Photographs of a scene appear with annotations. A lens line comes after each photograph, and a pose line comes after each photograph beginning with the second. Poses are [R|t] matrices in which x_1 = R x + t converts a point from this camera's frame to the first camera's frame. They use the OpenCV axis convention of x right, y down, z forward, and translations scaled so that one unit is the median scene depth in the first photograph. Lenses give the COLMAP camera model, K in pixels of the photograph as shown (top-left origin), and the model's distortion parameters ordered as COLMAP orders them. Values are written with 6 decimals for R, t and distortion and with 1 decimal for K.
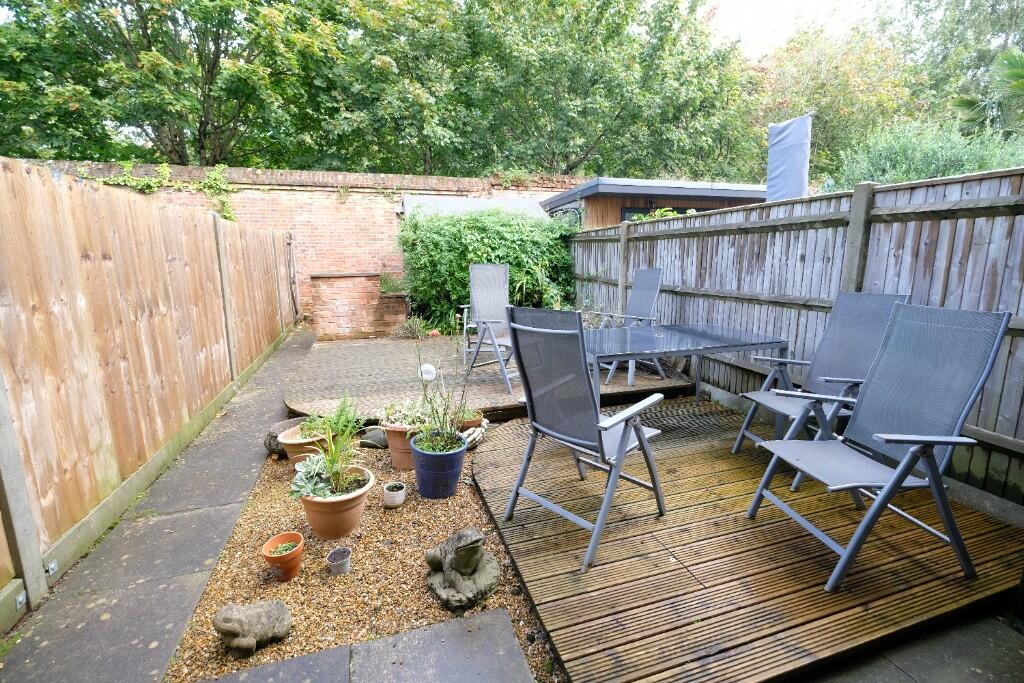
lens RADIAL K [[445.3, 0, 510.8], [0, 445.3, 335.8], [0, 0, 1]] dist [0.000176, 0.000116]
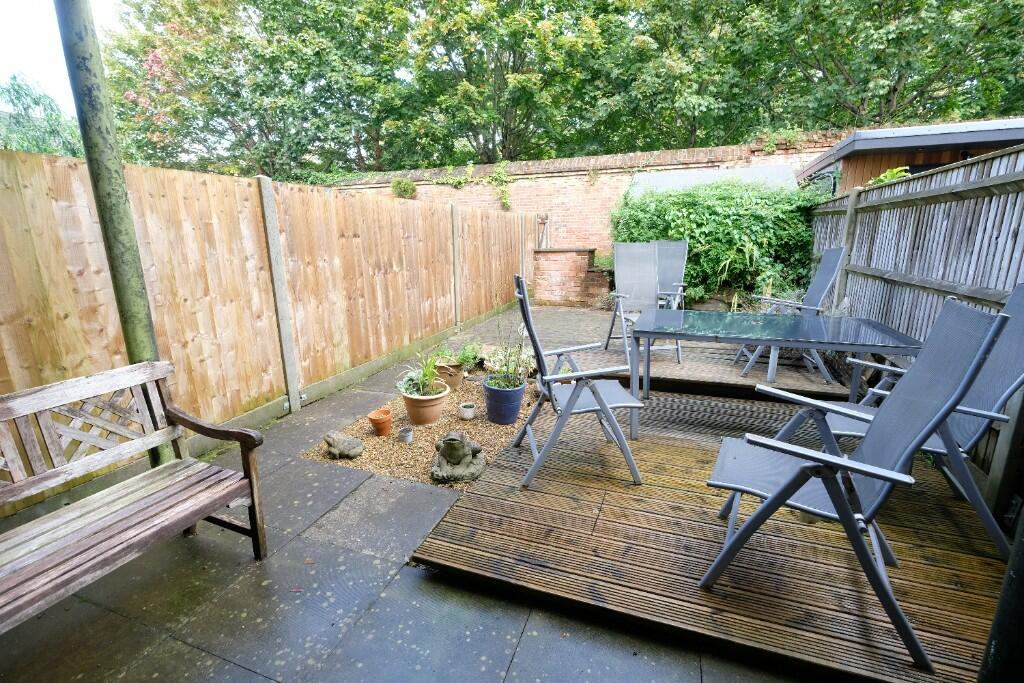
lens RADIAL K [[445.3, 0, 510.8], [0, 445.3, 335.8], [0, 0, 1]] dist [0.000176, 0.000116]
pose [[0.791840, 0.131434, -0.596418, 0.277614], [-0.100875, 0.991302, 0.084527, -0.000794], [0.602340, -0.006768, 0.798211, -0.003159]]
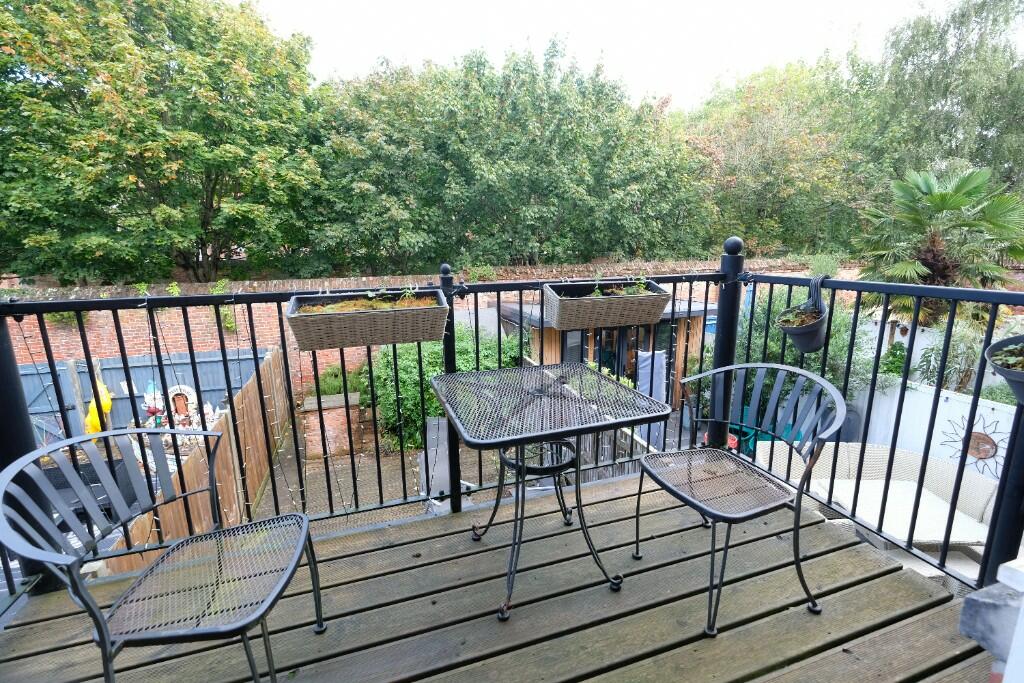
lens RADIAL K [[445.3, 0, 510.8], [0, 445.3, 335.8], [0, 0, 1]] dist [0.000176, 0.000116]
pose [[0.999948, -0.008467, 0.005638, 0.135678], [0.008301, 0.999550, 0.028825, -0.411319], [-0.005880, -0.028776, 0.999569, -0.248610]]
